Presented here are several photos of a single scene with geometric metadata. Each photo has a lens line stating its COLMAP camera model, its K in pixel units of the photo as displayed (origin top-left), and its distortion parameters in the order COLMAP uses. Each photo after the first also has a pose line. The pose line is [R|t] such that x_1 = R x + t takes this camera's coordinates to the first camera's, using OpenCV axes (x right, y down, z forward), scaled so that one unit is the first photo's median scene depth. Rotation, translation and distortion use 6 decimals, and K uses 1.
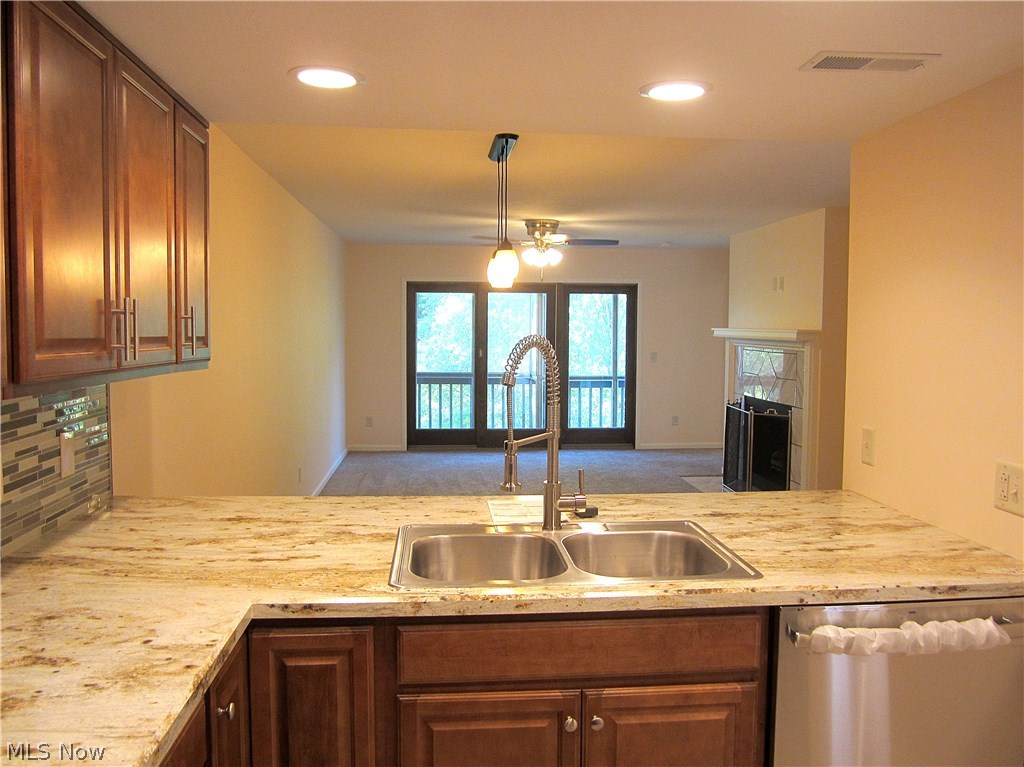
lens RADIAL K [[860.8, 0, 511.7], [0, 860.8, 380.5], [0, 0, 1]] dist [-0.048697, 0.012726]
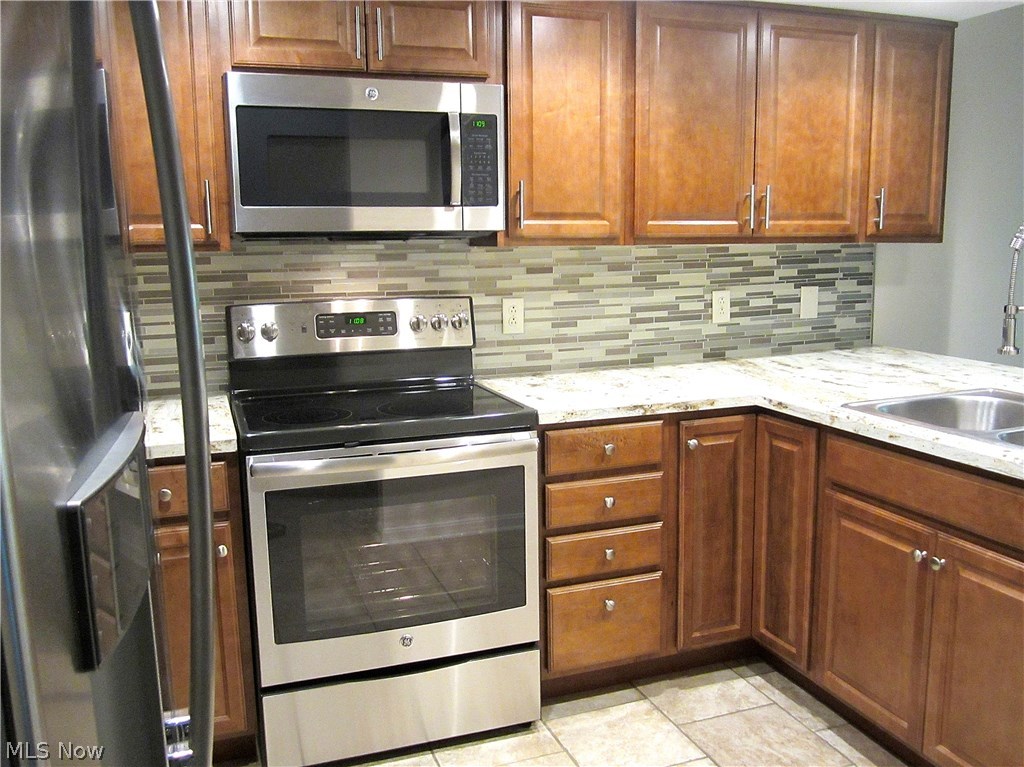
lens RADIAL K [[860.8, 0, 510.6], [0, 860.8, 385.9], [0, 0, 1]] dist [-0.048697, 0.012726]
pose [[0.251940, 0.147691, -0.956407, 0.924576], [-0.042228, 0.989022, 0.141604, 0.056546], [0.966821, 0.004712, 0.255411, 0.217183]]
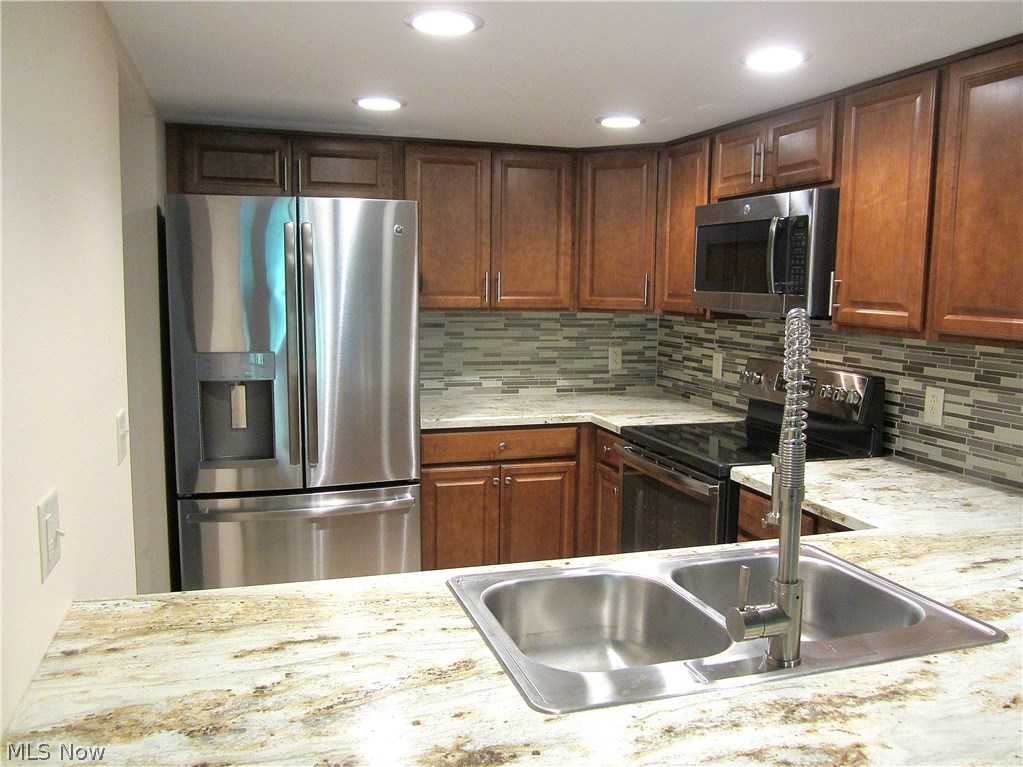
lens RADIAL K [[859.9, 0, 516.0], [0, 859.9, 382.1], [0, 0, 1]] dist [-0.048697, 0.012726]
pose [[-0.974127, 0.008263, -0.225851, 0.438392], [-0.032413, 0.983893, 0.175798, -0.125820], [0.223666, 0.178570, -0.958168, 1.885625]]
